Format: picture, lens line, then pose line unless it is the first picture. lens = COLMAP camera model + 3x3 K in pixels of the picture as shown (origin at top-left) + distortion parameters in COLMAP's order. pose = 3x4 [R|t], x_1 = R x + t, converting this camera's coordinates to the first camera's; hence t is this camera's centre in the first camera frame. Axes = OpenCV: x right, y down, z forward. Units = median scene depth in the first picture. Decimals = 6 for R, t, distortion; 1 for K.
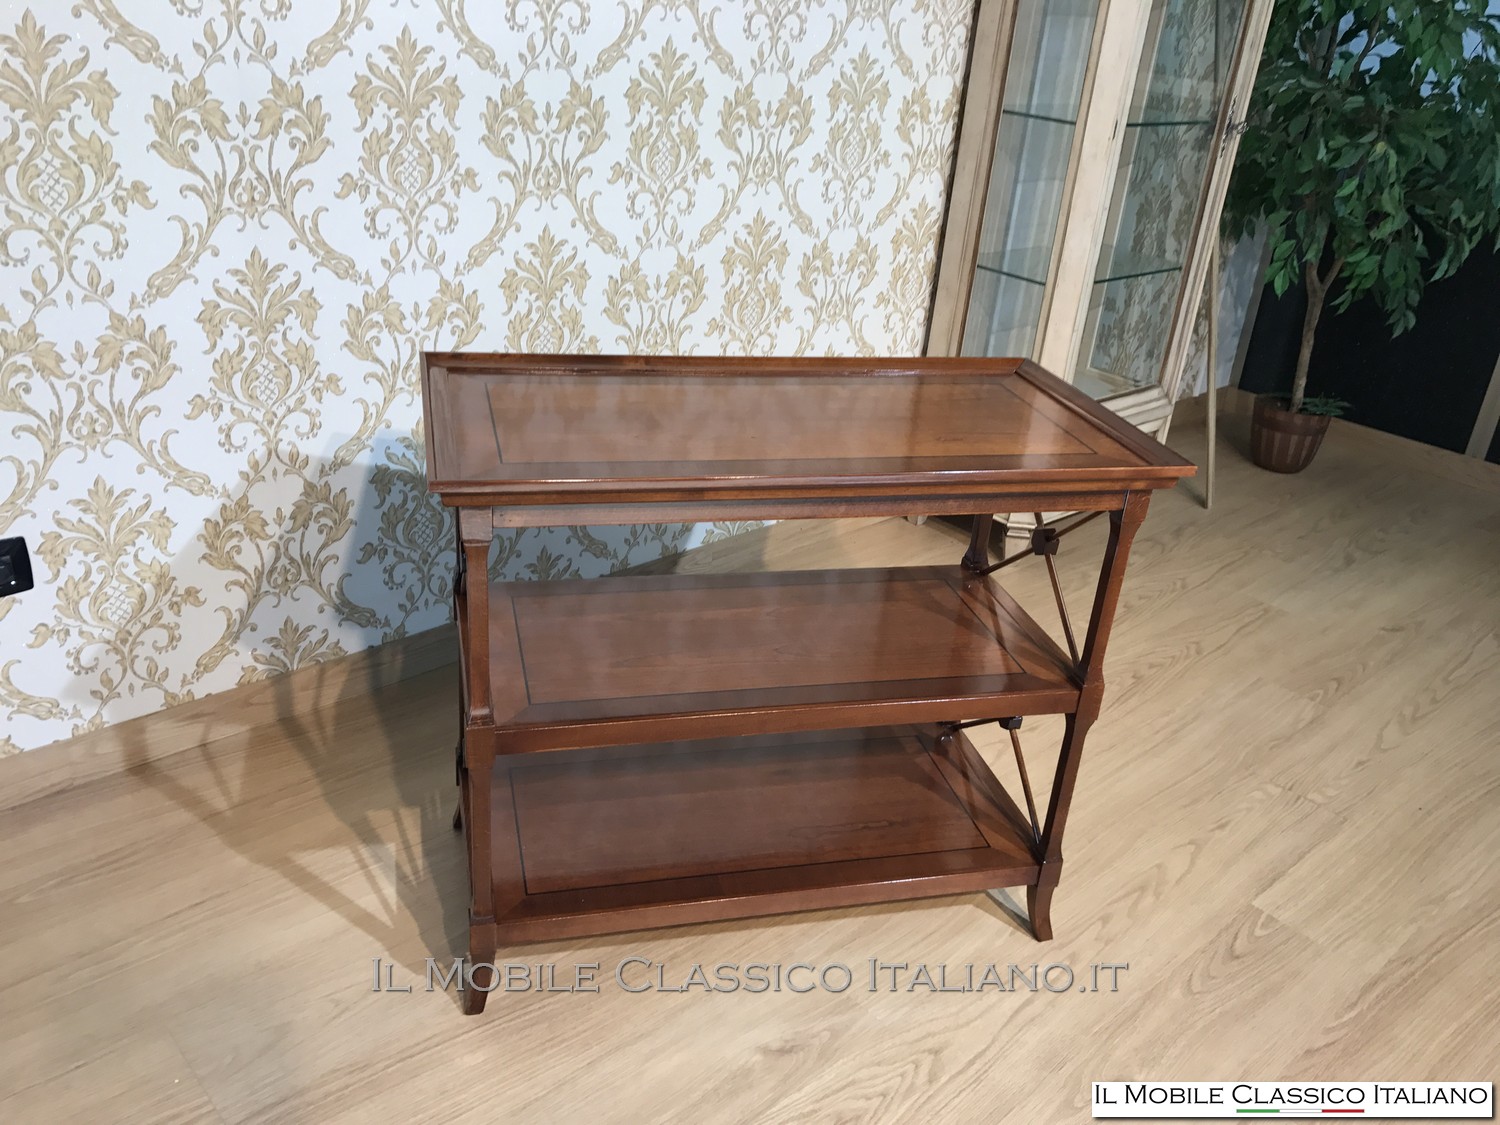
lens RADIAL K [[1221.7, 0, 748.8], [0, 1221.7, 551.8], [0, 0, 1]] dist [-0.014895, 0.051066]
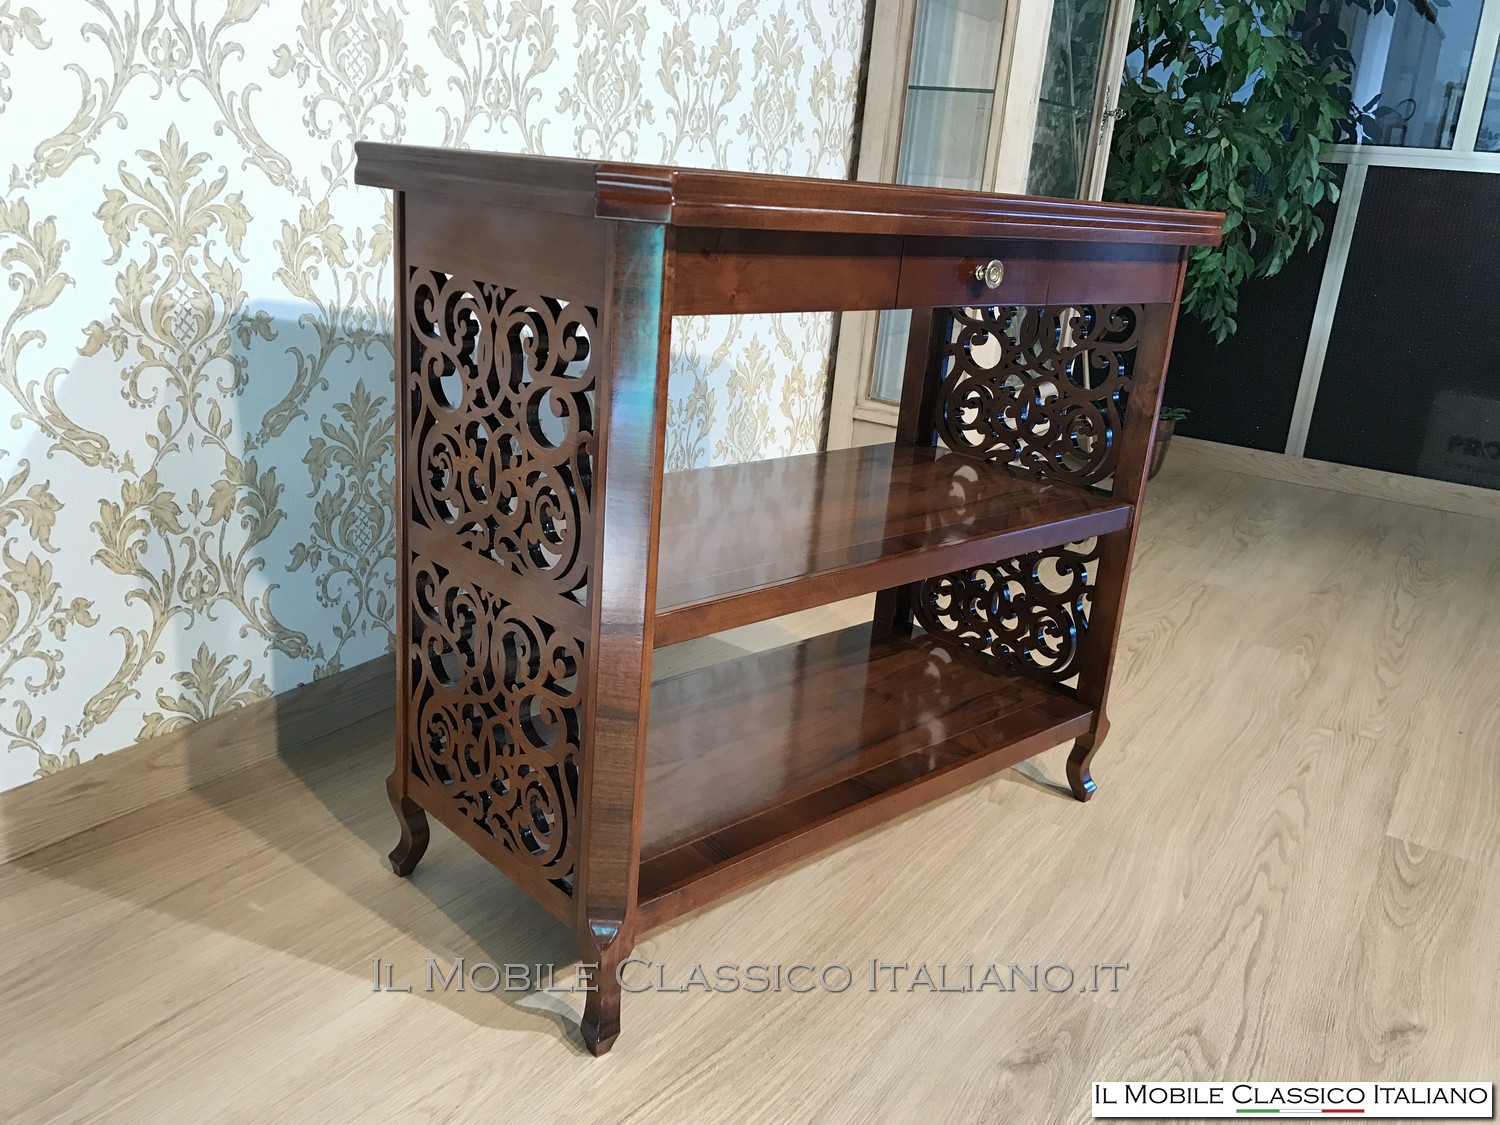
lens RADIAL K [[1221.7, 0, 748.8], [0, 1221.7, 551.8], [0, 0, 1]] dist [-0.014895, 0.051066]
pose [[0.965960, -0.082406, 0.245215, -0.228407], [0.110285, 0.988631, -0.102202, 0.109490], [-0.234005, 0.125766, 0.964067, 0.188163]]
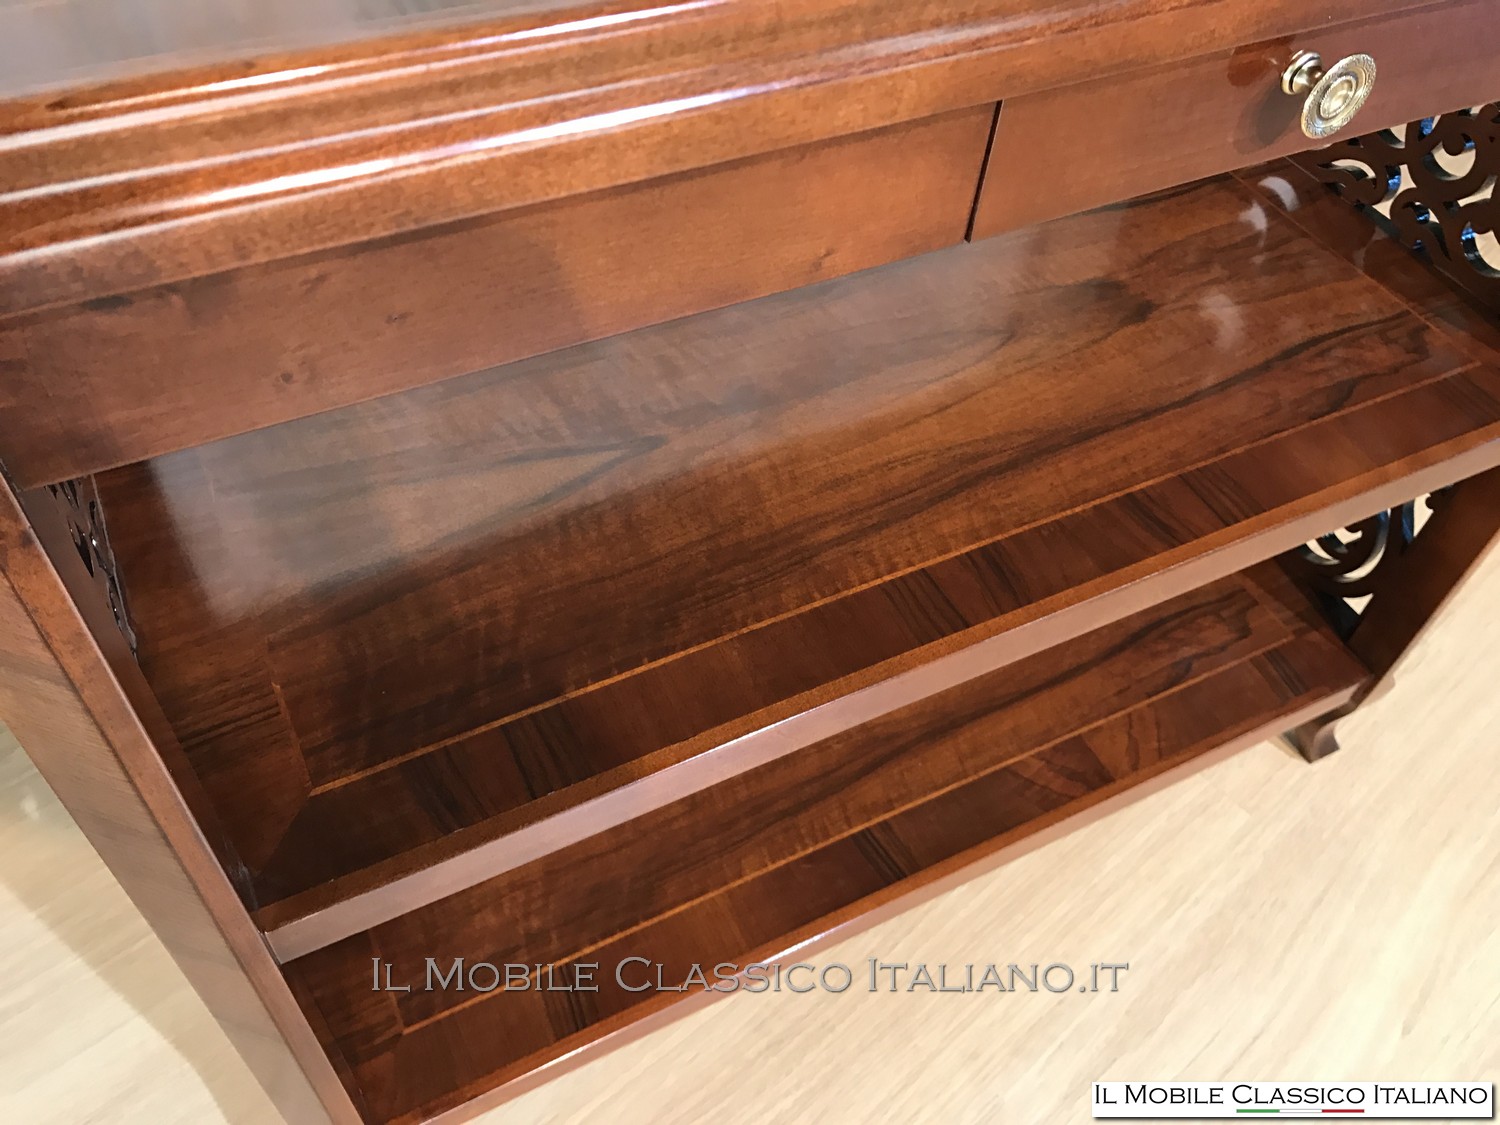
lens RADIAL K [[1213.1, 0, 747.5], [0, 1213.1, 537.7], [0, 0, 1]] dist [0.003860, -0.002828]
pose [[0.999264, 0.007018, -0.037703, -0.044084], [0.008676, 0.916252, 0.400509, -0.082398], [0.037356, -0.400541, 0.915517, 0.505071]]
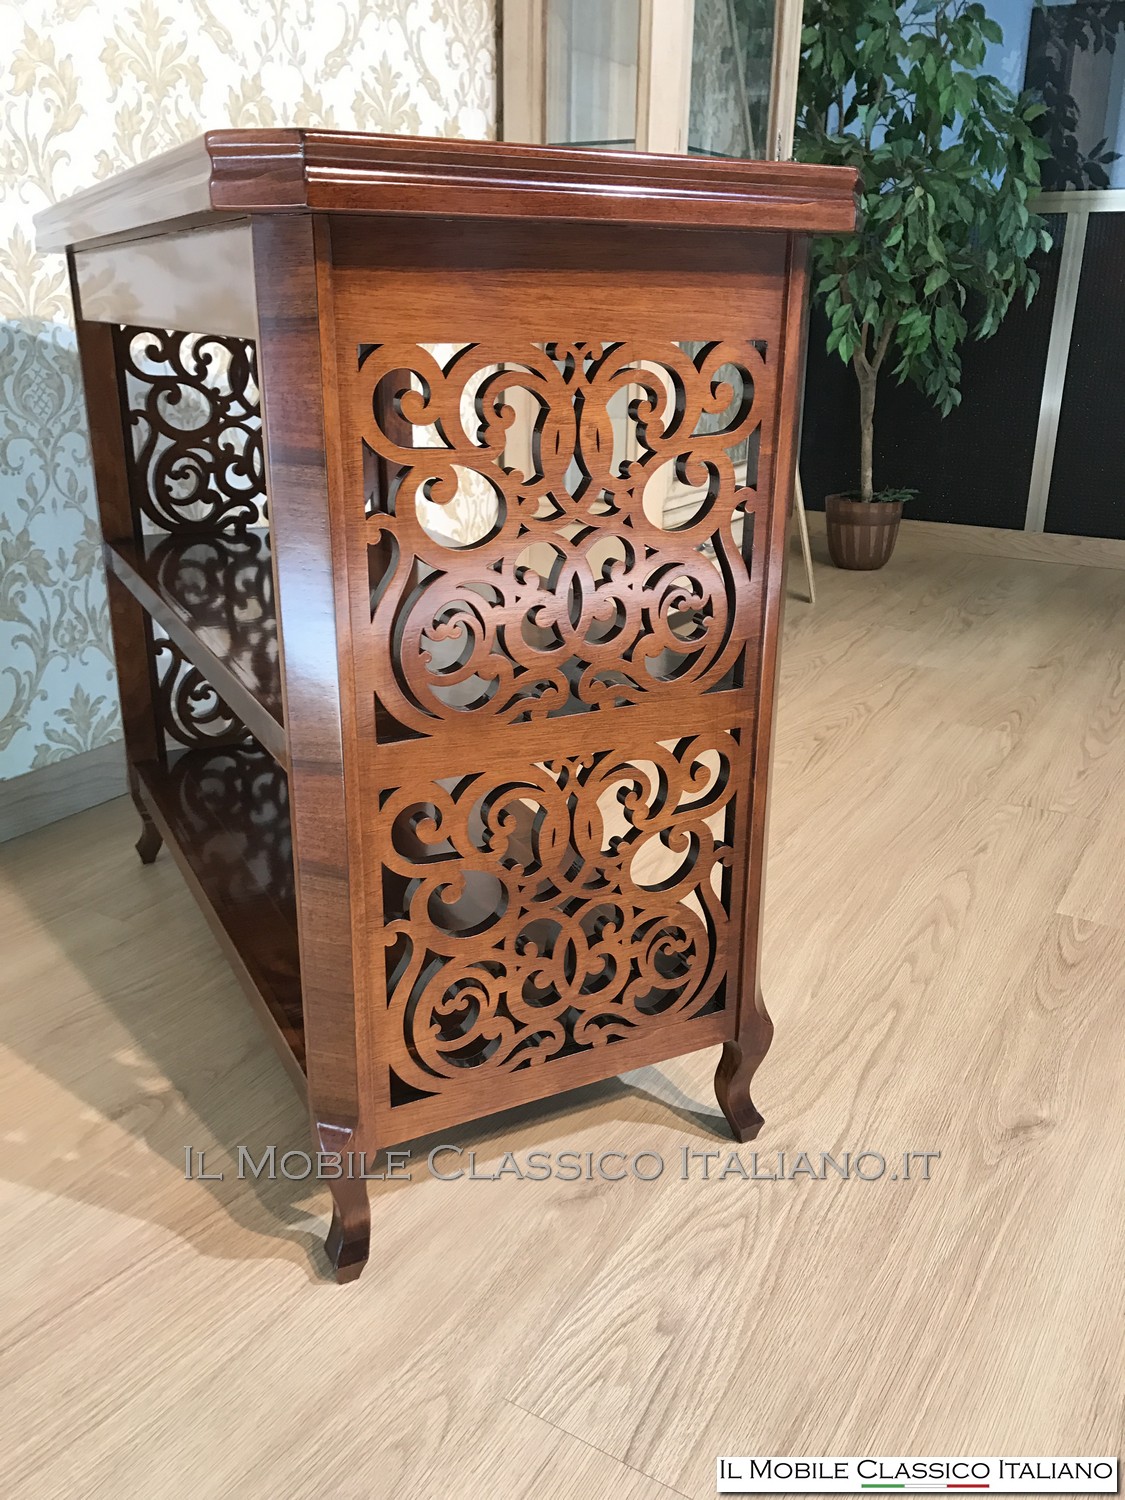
lens RADIAL K [[1213.1, 0, 562.5], [0, 1213.1, 750.0], [0, 0, 1]] dist [0.003860, -0.002828]
pose [[0.957985, -0.165439, 0.234296, -0.074618], [0.182686, 0.981699, -0.053776, 0.147984], [-0.221111, 0.094320, 0.970677, 0.241192]]
